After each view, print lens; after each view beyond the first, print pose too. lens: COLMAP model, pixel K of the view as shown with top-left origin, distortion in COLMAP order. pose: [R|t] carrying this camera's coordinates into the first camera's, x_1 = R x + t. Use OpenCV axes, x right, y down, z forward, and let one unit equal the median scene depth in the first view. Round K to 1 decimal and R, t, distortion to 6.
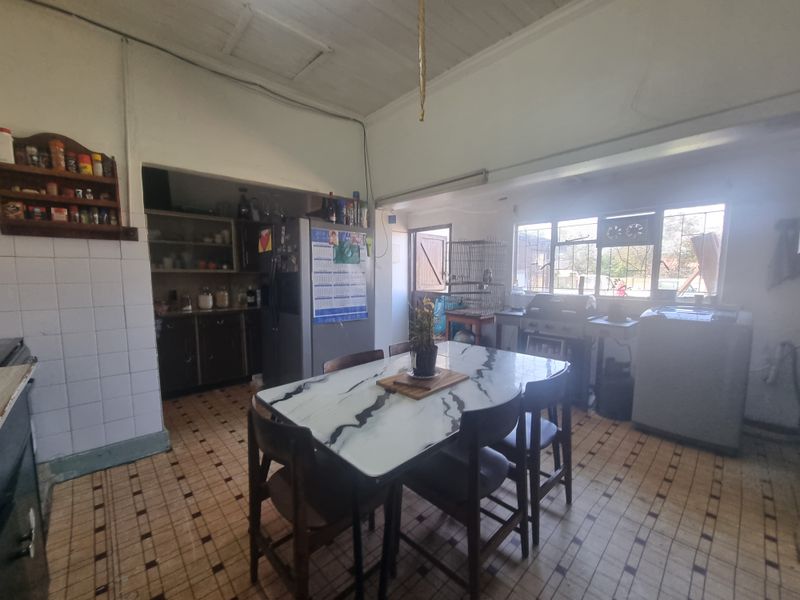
lens RADIAL K [[329.1, 0, 398.4], [0, 329.1, 306.7], [0, 0, 1]] dist [-0.003816, 0.000034]
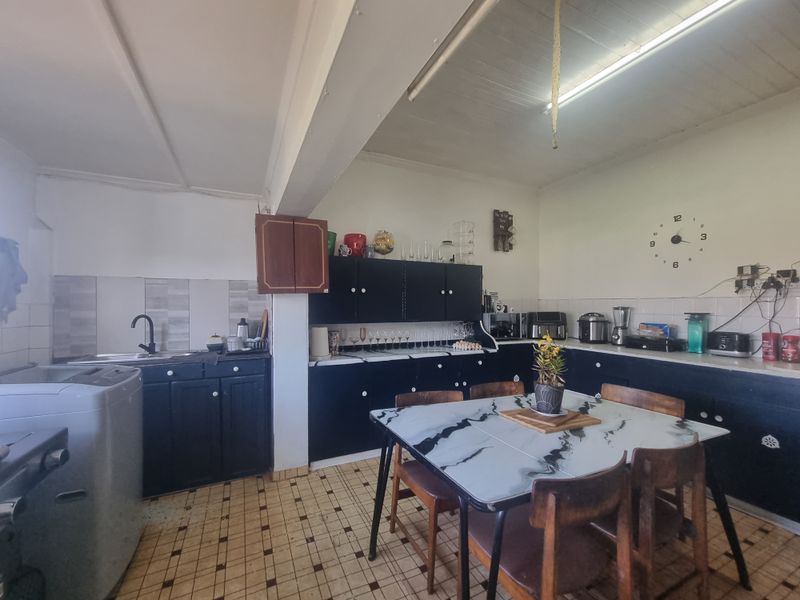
lens RADIAL K [[329.1, 0, 398.4], [0, 329.1, 306.7], [0, 0, 1]] dist [-0.003816, 0.000034]
pose [[-0.952713, -0.003505, 0.303851, 0.210856], [0.025647, 0.995438, 0.091896, -0.214219], [-0.302786, 0.095344, -0.948277, 2.067686]]
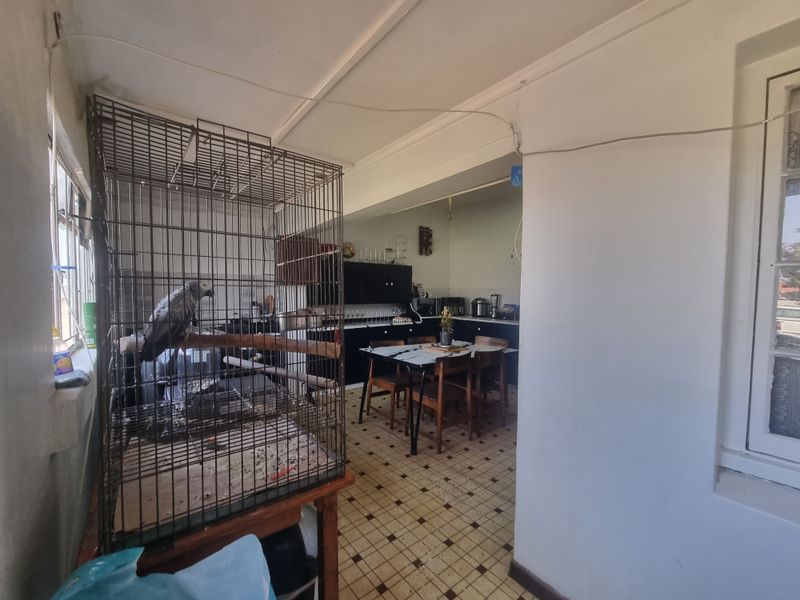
lens RADIAL K [[329.1, 0, 398.4], [0, 329.1, 306.7], [0, 0, 1]] dist [-0.003816, 0.000034]
pose [[-0.996698, -0.013180, 0.080123, 0.214638], [-0.001819, 0.990115, 0.140247, -0.324730], [-0.081180, 0.139639, -0.986869, 3.032795]]
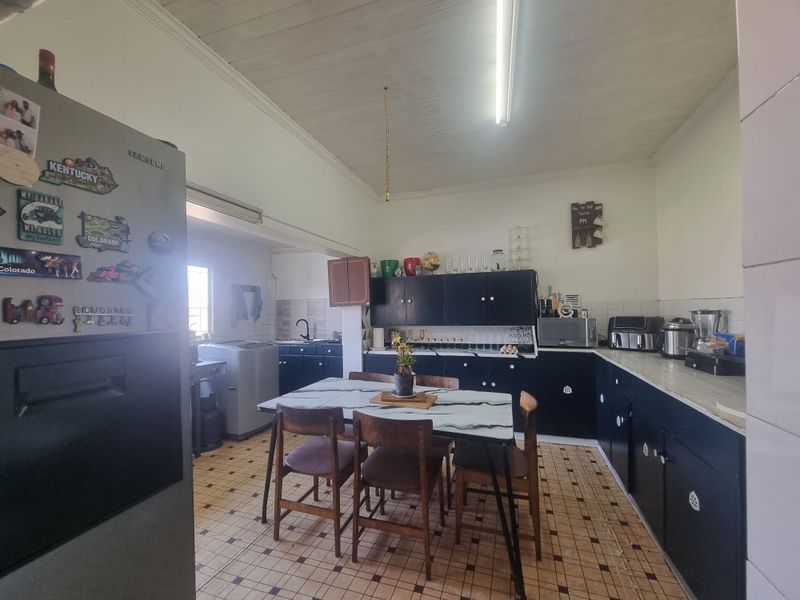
lens RADIAL K [[329.1, 0, 398.4], [0, 329.1, 306.7], [0, 0, 1]] dist [-0.003816, 0.000034]
pose [[-0.468487, 0.017076, 0.883305, -1.081713], [0.098681, 0.994568, 0.033112, -0.188638], [-0.877942, 0.102678, -0.467628, 1.610103]]
